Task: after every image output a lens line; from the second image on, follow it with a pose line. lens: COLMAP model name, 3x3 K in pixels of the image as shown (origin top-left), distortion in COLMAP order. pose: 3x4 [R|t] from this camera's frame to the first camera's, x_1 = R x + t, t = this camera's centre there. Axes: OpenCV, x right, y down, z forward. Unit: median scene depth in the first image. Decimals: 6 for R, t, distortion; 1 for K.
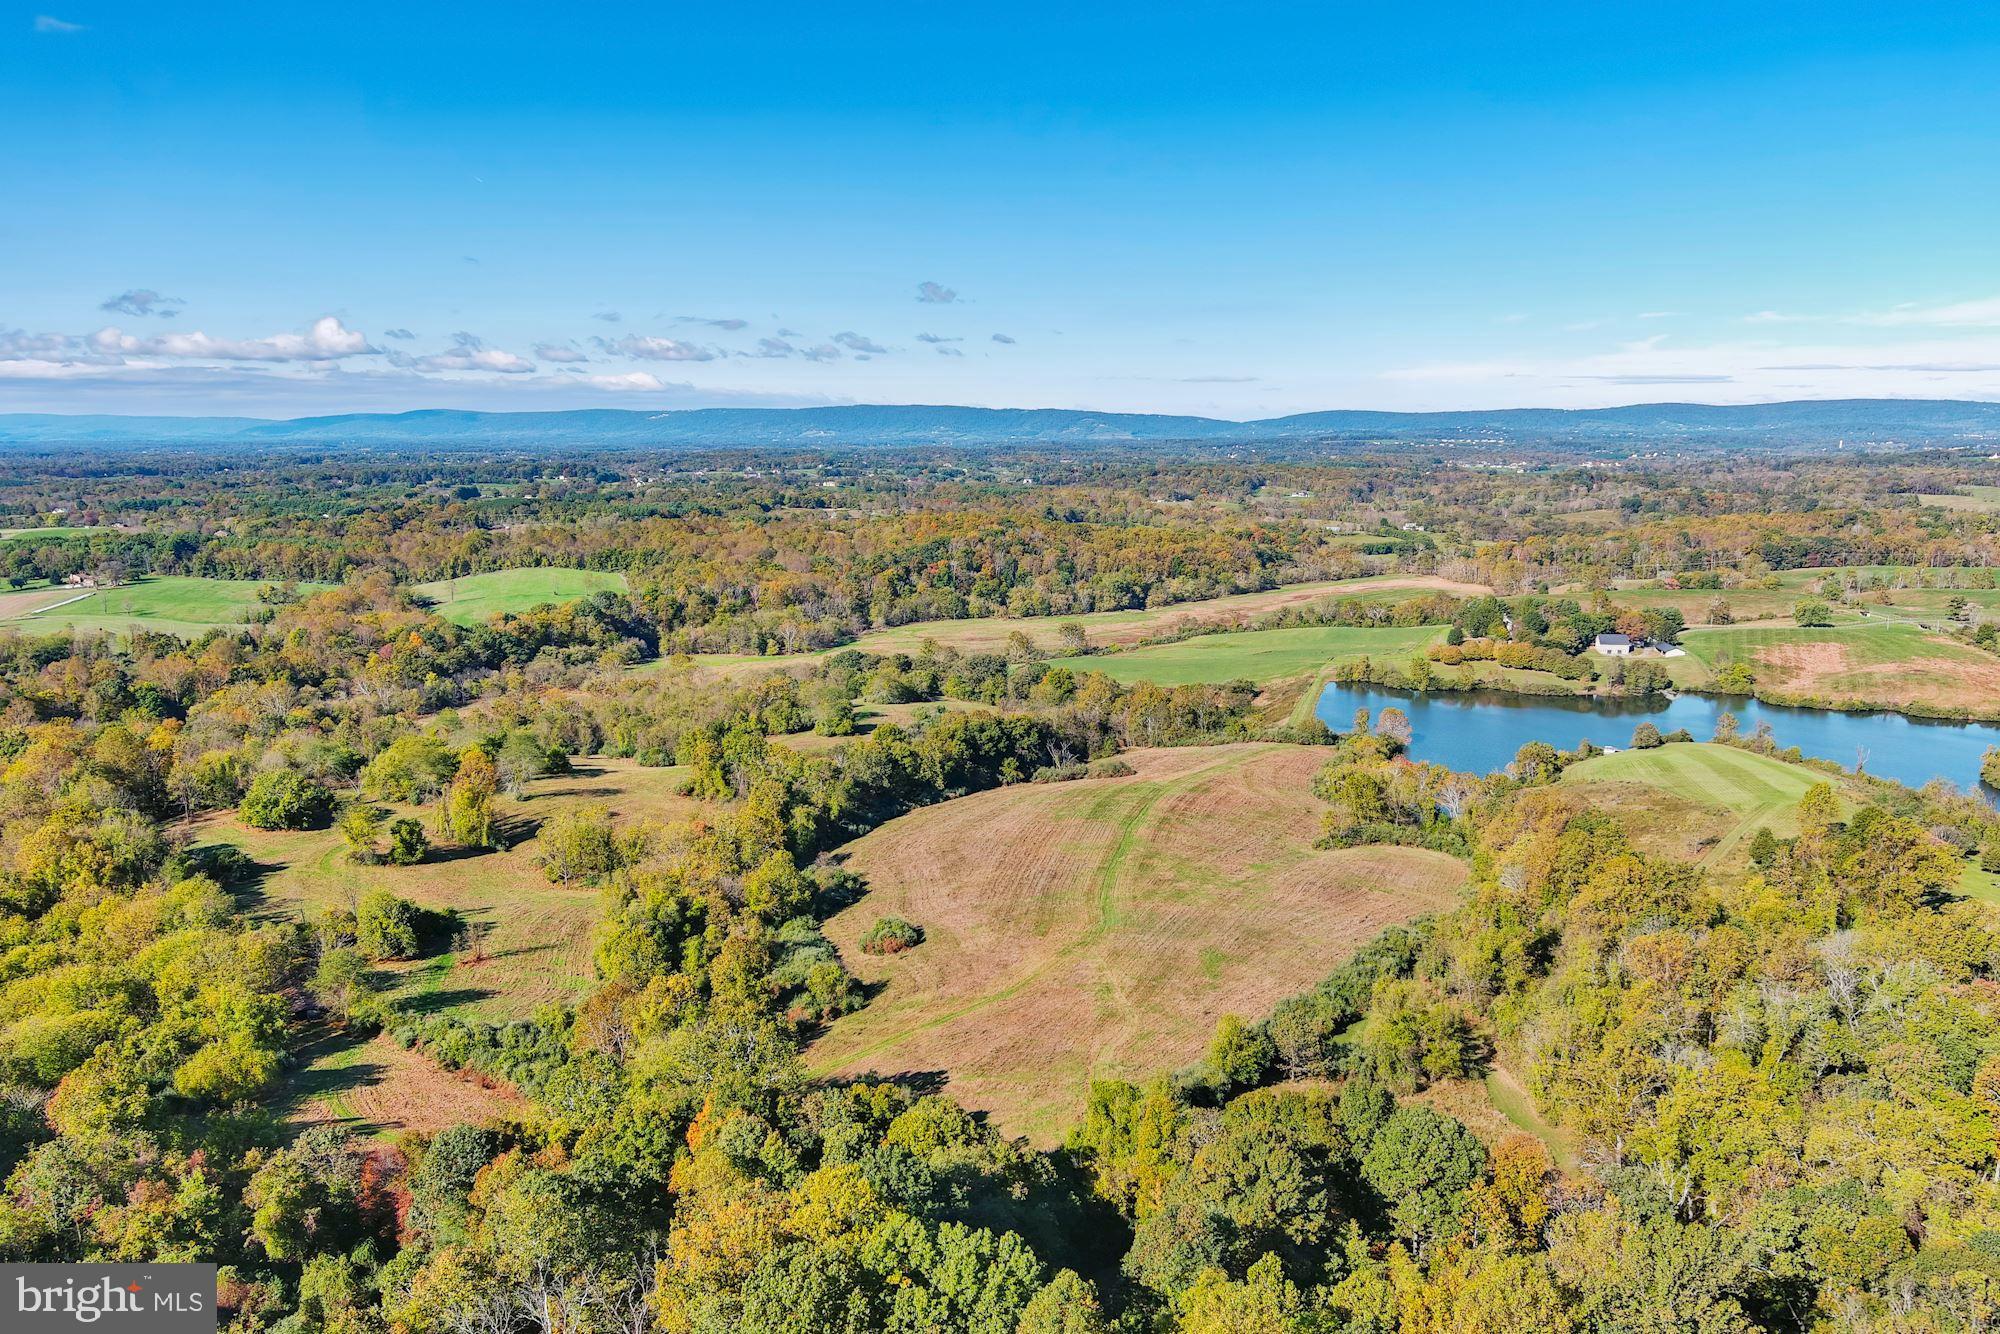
lens RADIAL K [[1558.7, 0, 1003.4], [0, 1558.7, 667.4], [0, 0, 1]] dist [0.046149, -0.047983]
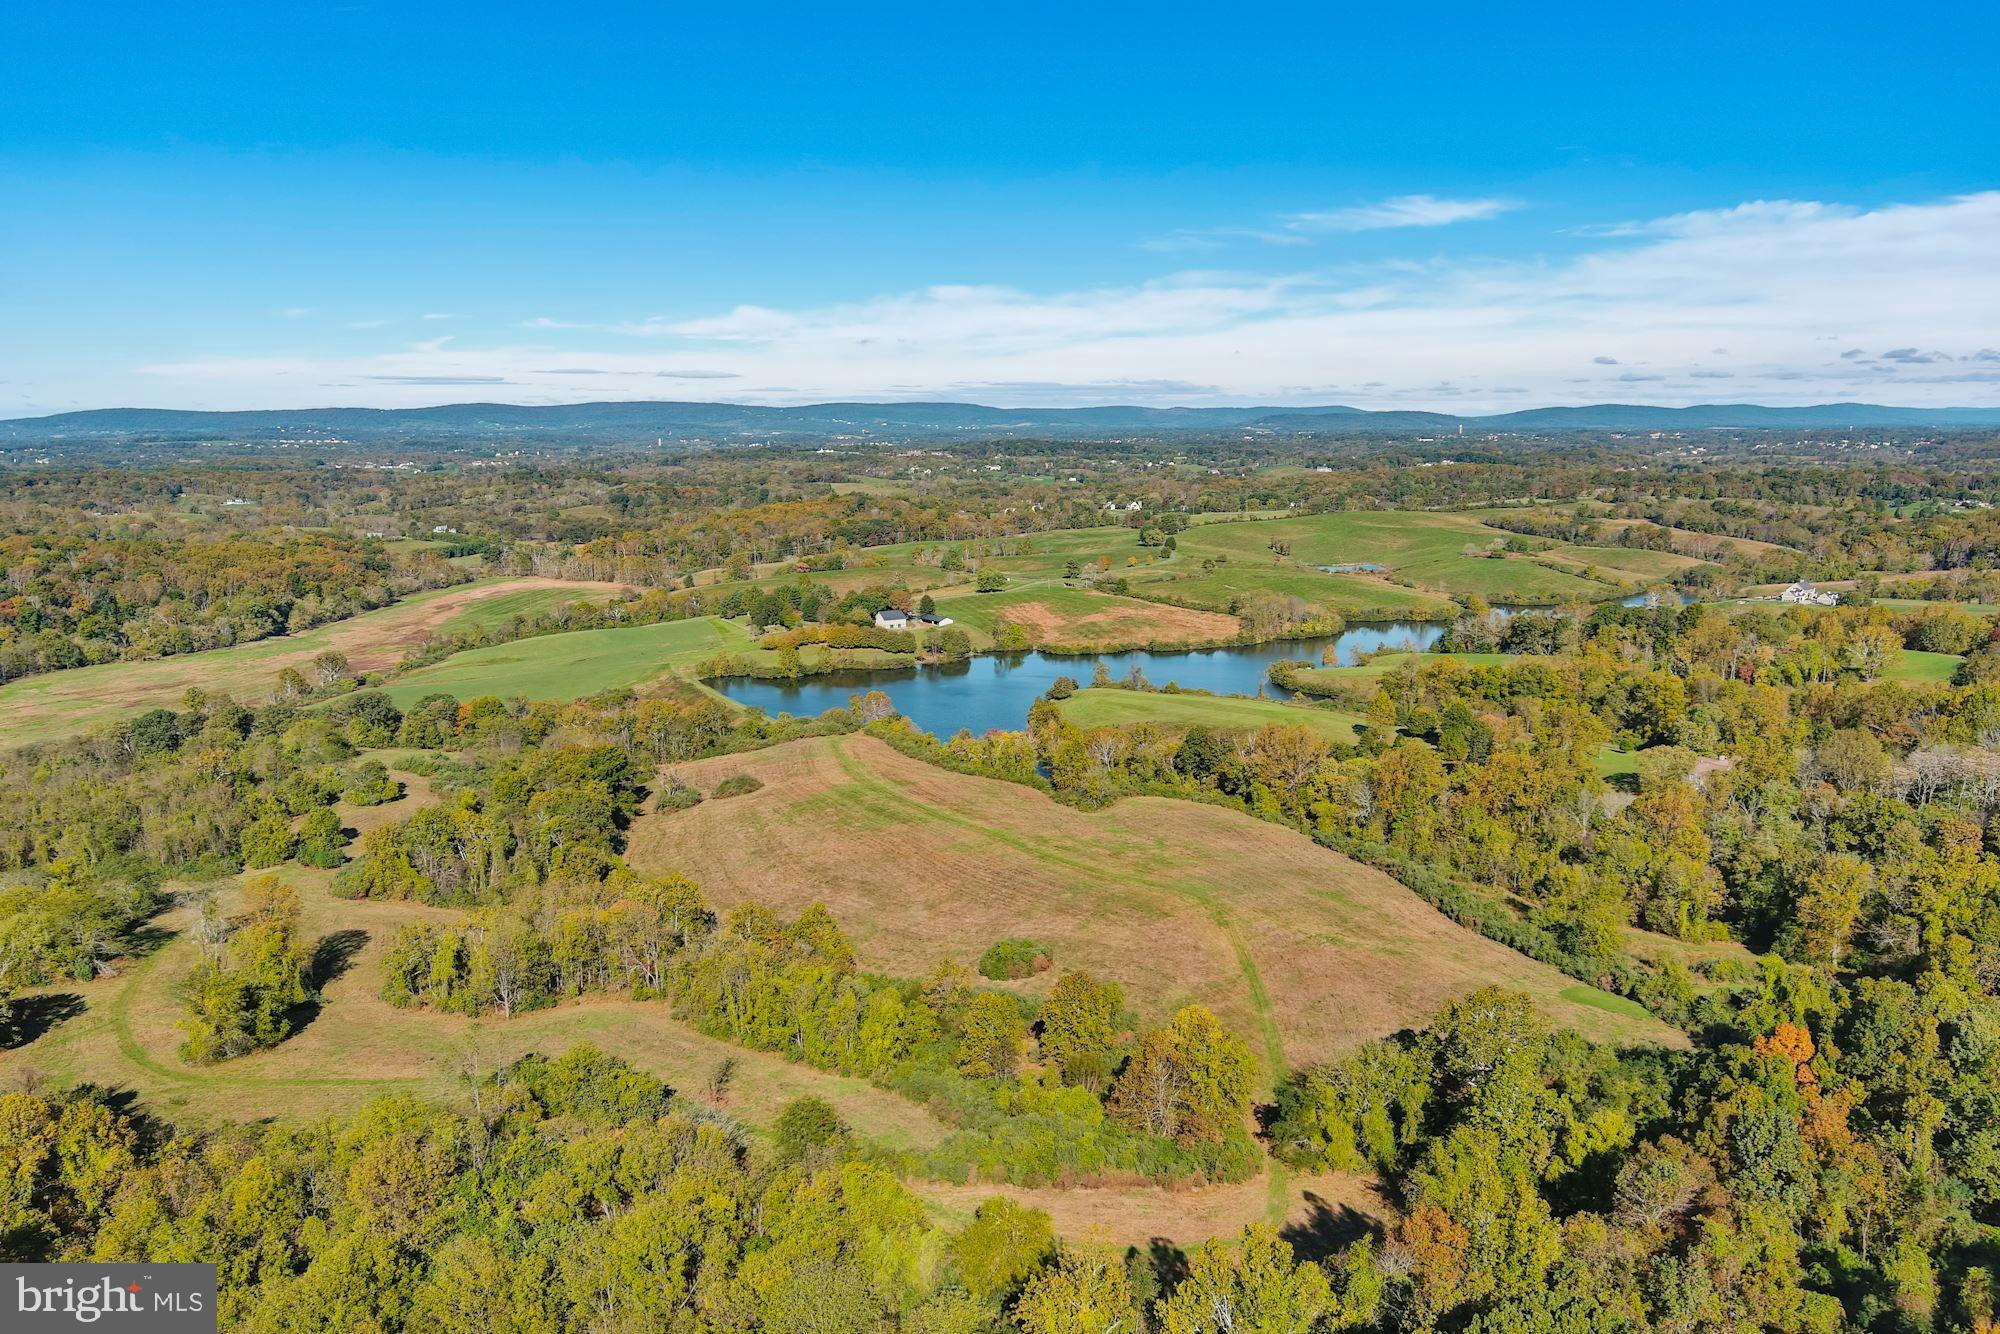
lens RADIAL K [[1558.7, 0, 1012.6], [0, 1558.7, 672.7], [0, 0, 1]] dist [0.046149, -0.047983]
pose [[0.740616, -0.110803, 0.662729, -0.265195], [0.108486, 0.993088, 0.044802, -0.016317], [-0.663113, 0.038716, 0.747518, 0.110143]]
